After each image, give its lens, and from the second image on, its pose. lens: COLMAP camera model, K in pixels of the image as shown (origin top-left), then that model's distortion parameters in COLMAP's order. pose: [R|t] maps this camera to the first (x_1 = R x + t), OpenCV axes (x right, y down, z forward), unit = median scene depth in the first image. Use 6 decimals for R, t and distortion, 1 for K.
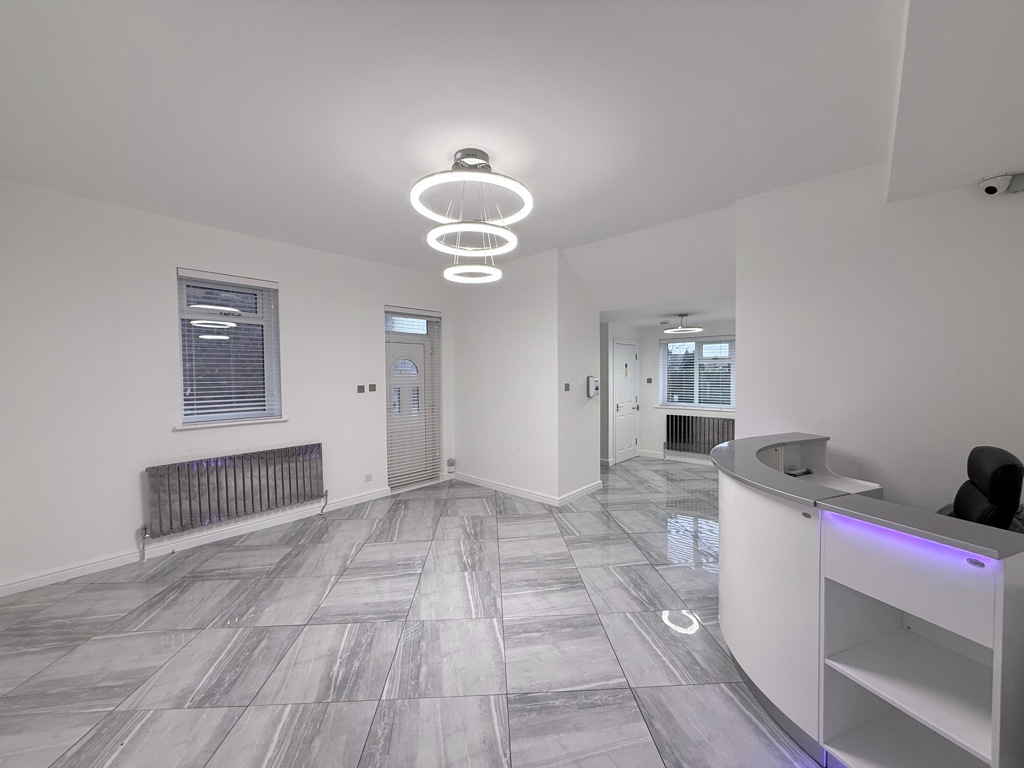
lens RADIAL K [[411.5, 0, 513.3], [0, 411.5, 386.0], [0, 0, 1]] dist [0.000069, -0.000080]
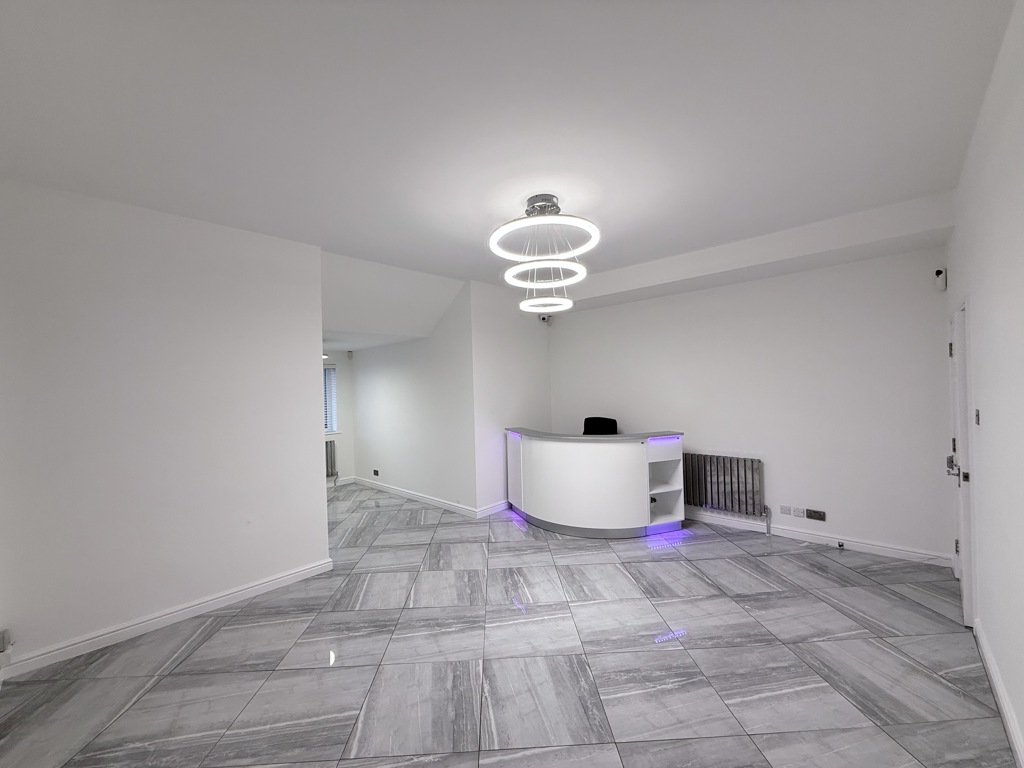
lens RADIAL K [[411.5, 0, 514.1], [0, 411.5, 382.0], [0, 0, 1]] dist [0.000069, -0.000080]
pose [[-0.000173, 0.027053, 0.999634, -1.310776], [0.063311, 0.997629, -0.026988, -0.039245], [-0.997994, 0.063283, -0.001886, 1.207024]]
